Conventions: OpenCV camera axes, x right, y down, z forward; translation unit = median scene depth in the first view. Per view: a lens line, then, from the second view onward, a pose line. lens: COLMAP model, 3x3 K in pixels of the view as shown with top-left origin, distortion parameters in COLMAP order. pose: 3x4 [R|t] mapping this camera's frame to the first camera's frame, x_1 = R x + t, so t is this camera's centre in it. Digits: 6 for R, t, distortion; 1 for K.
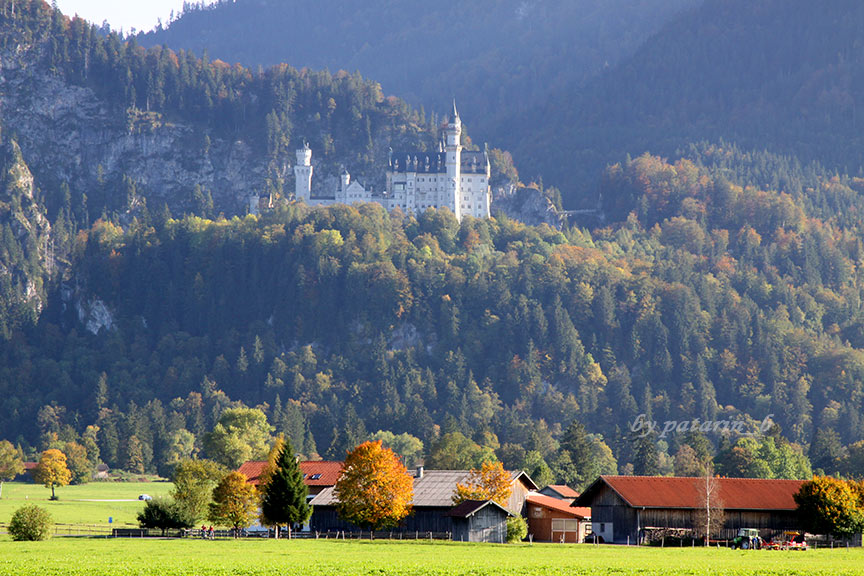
lens RADIAL K [[3161.1, 0, 529.2], [0, 3161.1, 288.0], [0, 0, 1]] dist [0.224227, 2.919496]
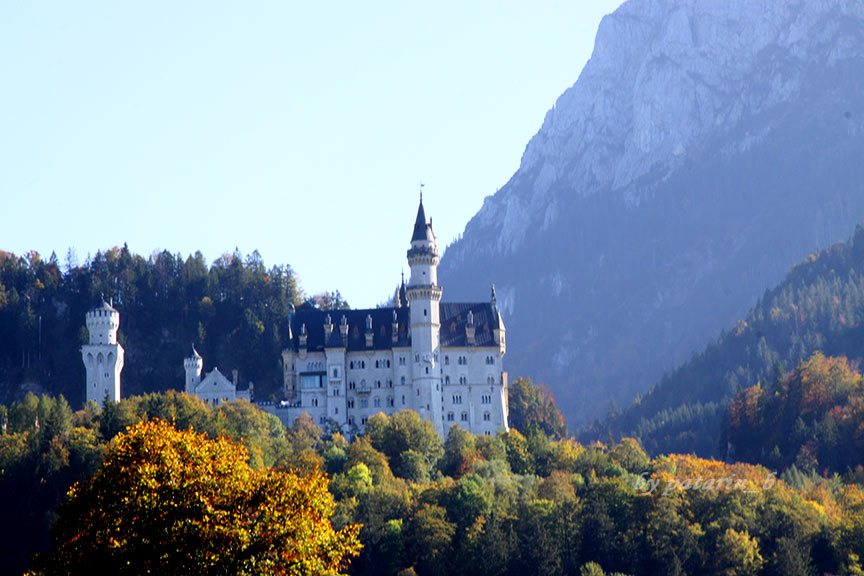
lens RADIAL K [[3803.2, 0, 432.0], [0, 3803.2, 288.0], [0, 0, 1]] dist [0.607507, 0.137713]
pose [[0.998053, -0.052136, -0.034245, -0.003585], [0.047173, 0.990065, -0.132460, 0.029204], [0.040811, 0.130587, 0.990597, 0.445896]]
